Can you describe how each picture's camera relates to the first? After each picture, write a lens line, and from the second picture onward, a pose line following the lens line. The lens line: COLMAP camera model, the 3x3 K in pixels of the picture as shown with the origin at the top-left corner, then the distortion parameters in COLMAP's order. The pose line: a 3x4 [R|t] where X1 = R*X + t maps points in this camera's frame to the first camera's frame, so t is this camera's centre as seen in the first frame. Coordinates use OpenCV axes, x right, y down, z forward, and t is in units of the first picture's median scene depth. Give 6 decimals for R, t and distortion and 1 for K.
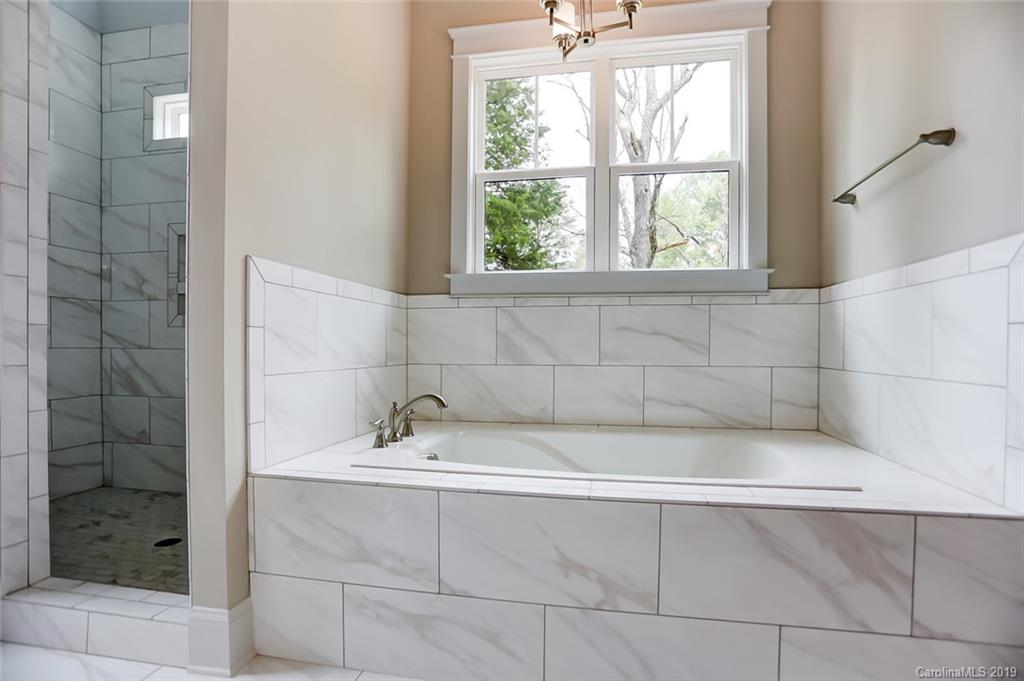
lens RADIAL K [[508.6, 0, 510.1], [0, 508.6, 354.8], [0, 0, 1]] dist [-0.074592, 0.031195]
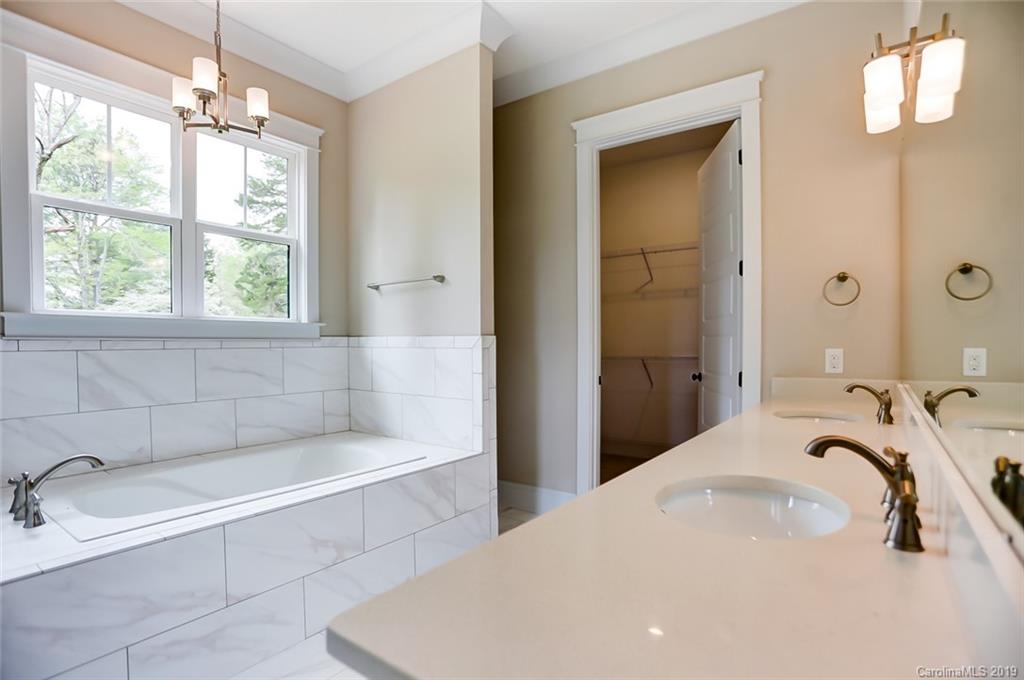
lens RADIAL K [[508.6, 0, 510.1], [0, 508.6, 354.3], [0, 0, 1]] dist [-0.074592, 0.031195]
pose [[0.427381, -0.026118, 0.903694, -0.552277], [0.021156, 0.999598, 0.018885, -0.097352], [-0.903824, 0.011047, 0.427761, -0.106098]]
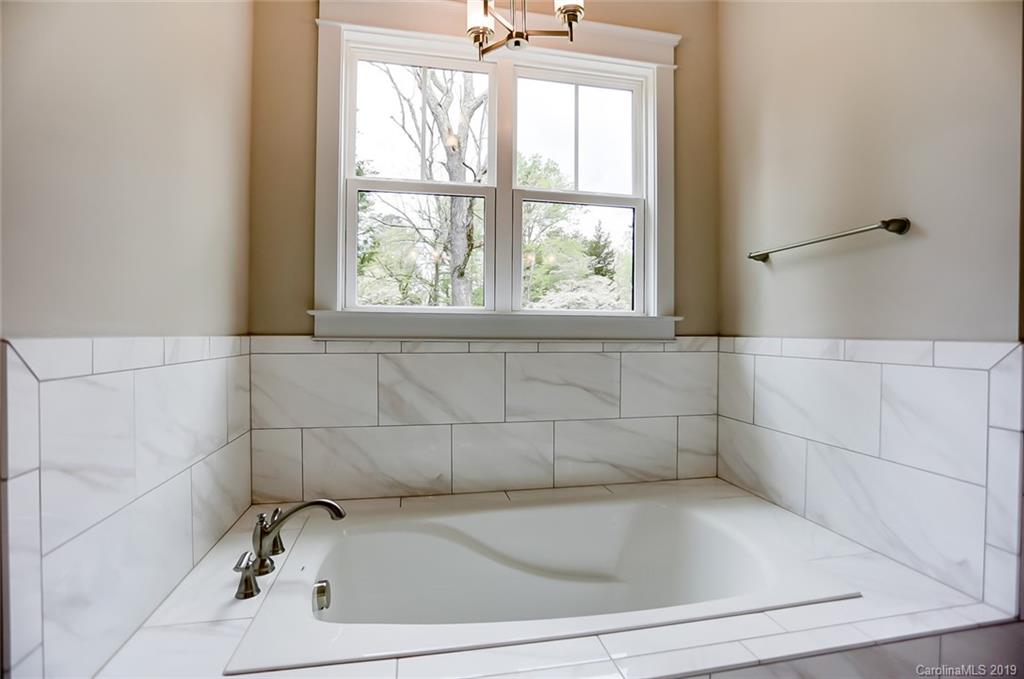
lens RADIAL K [[508.0, 0, 515.9], [0, 508.0, 341.8], [0, 0, 1]] dist [-0.072497, 0.033419]
pose [[0.920767, -0.005216, 0.390078, -0.151409], [0.005503, 0.999985, 0.000382, -0.123695], [-0.390075, 0.001795, 0.920782, 0.216422]]
